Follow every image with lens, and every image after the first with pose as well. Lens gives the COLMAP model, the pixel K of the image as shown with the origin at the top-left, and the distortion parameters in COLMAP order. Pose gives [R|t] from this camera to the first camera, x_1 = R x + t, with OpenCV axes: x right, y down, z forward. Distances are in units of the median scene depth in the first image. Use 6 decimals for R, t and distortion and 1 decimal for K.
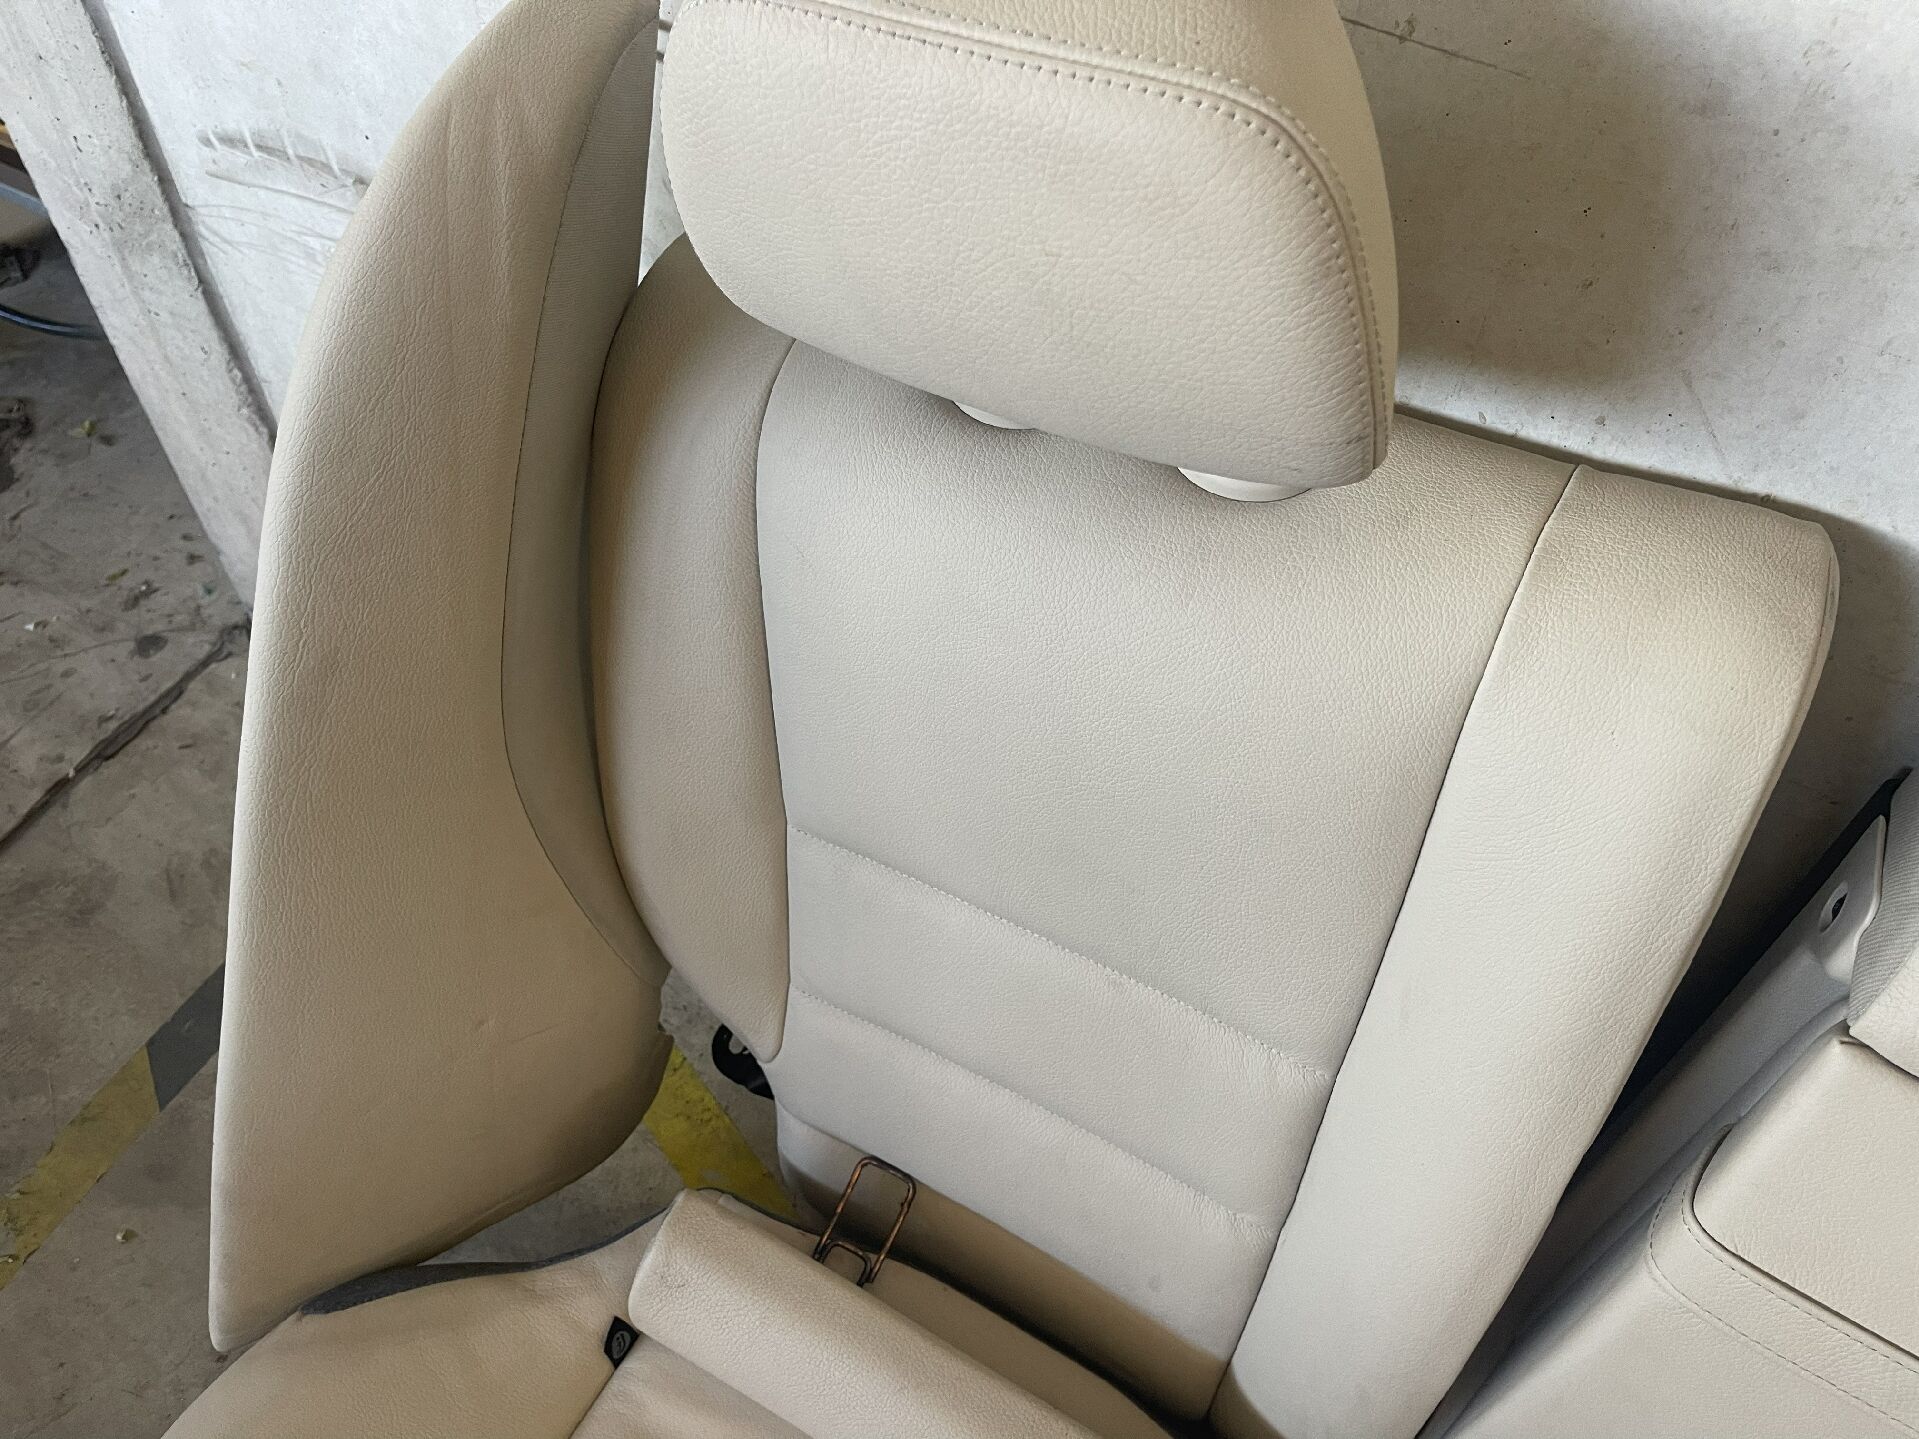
lens RADIAL K [[1455.3, 0, 954.2], [0, 1455.3, 730.1], [0, 0, 1]] dist [0.063858, -0.088355]
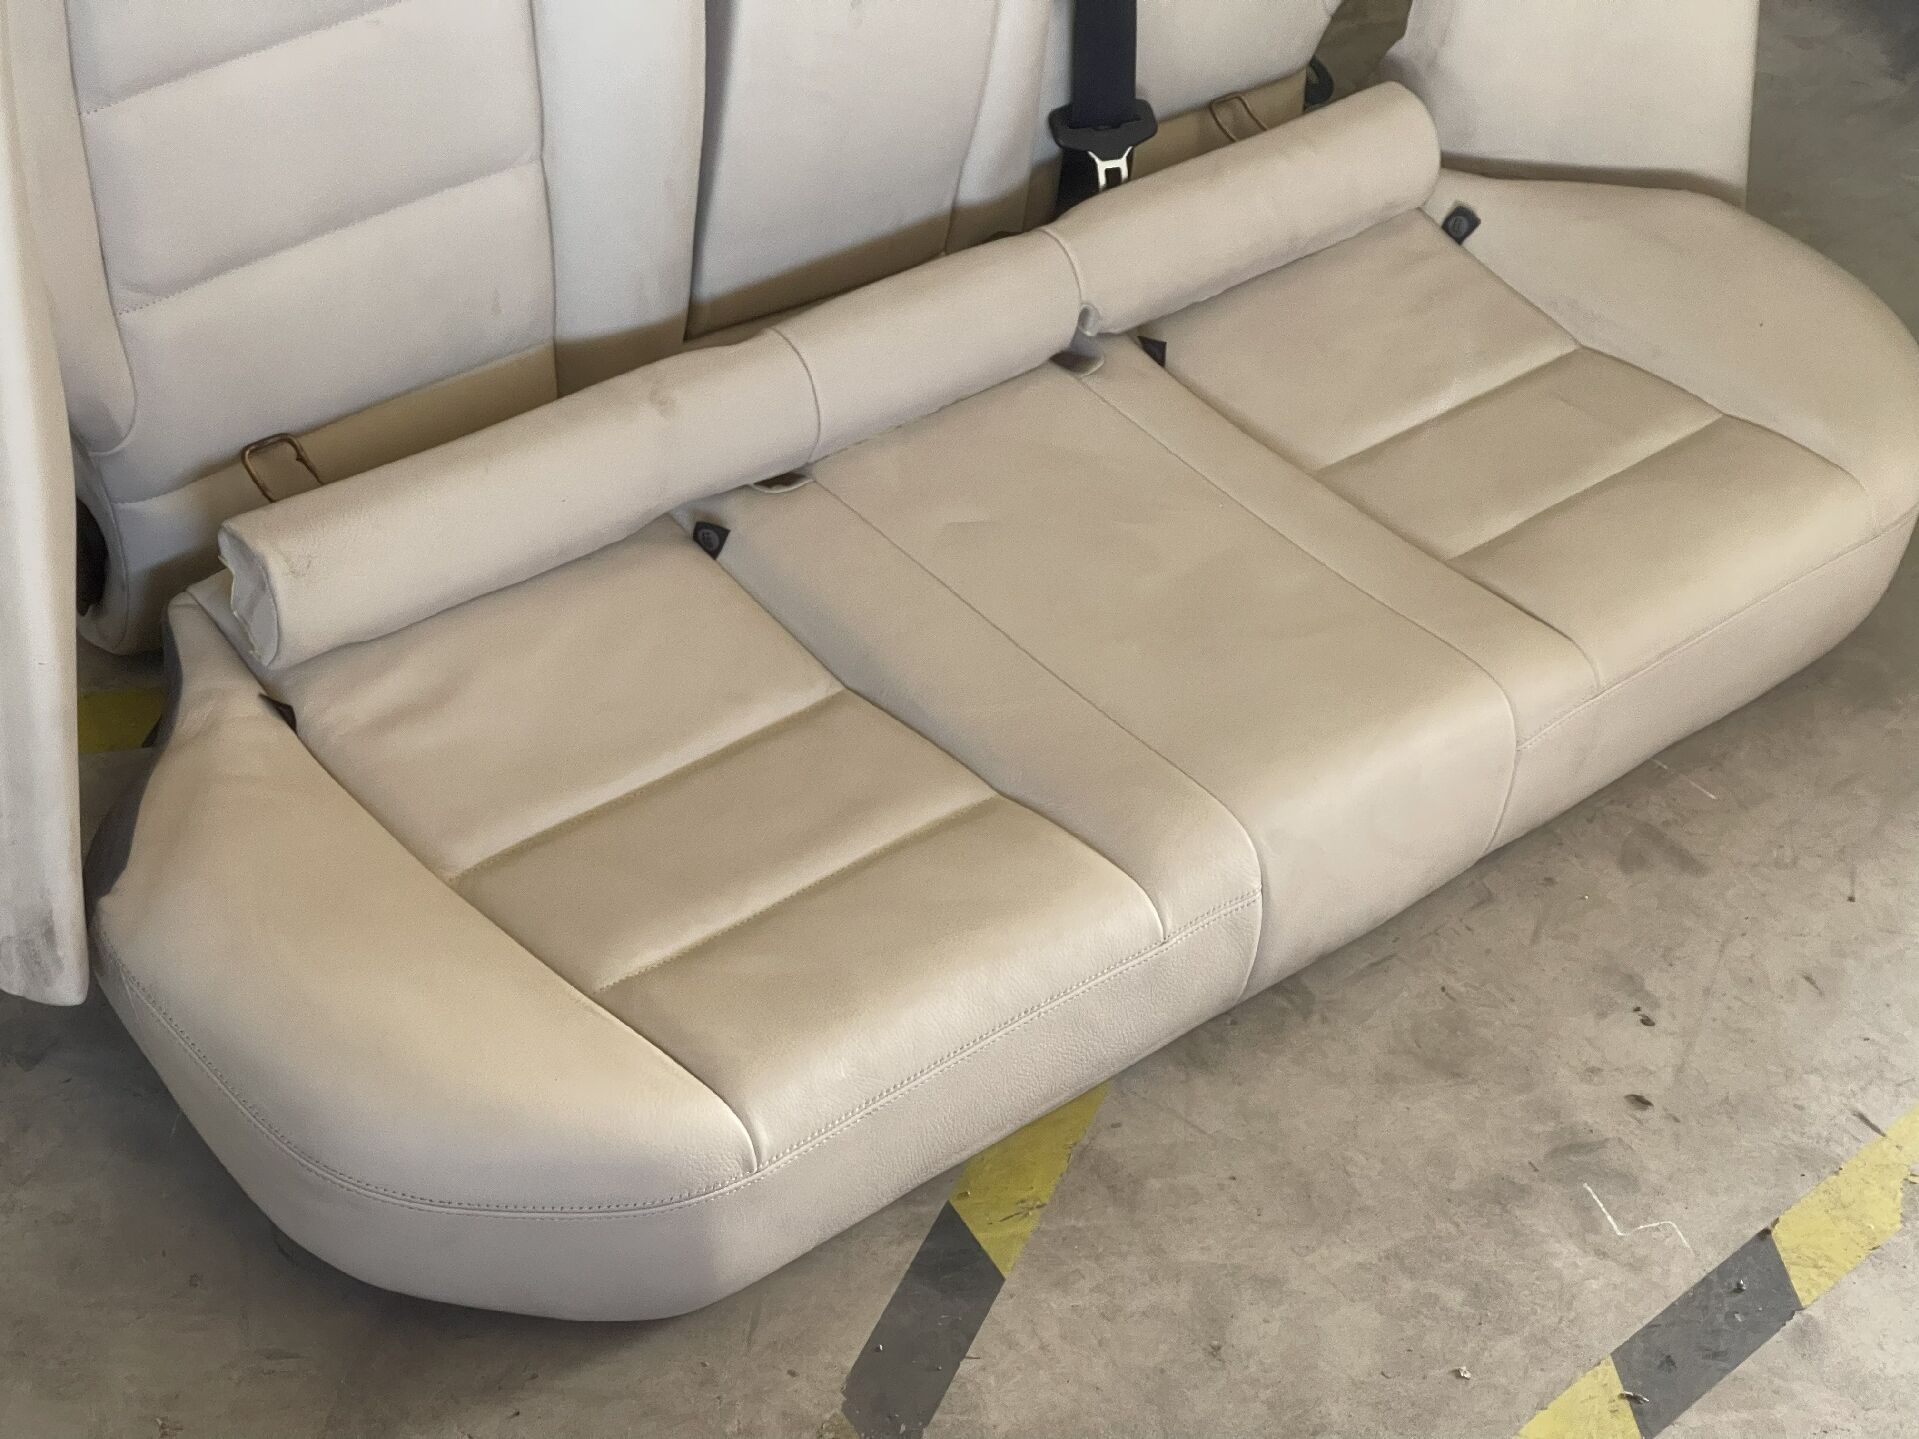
lens RADIAL K [[3564.7, 0, 957.7], [0, 3564.7, 735.8], [0, 0, 1]] dist [0.204183, 0.000000]
pose [[0.300505, -0.623627, 0.721655, -1.914731], [0.610401, 0.707131, 0.356898, -0.150455], [-0.732876, 0.333249, 0.593159, -0.762705]]
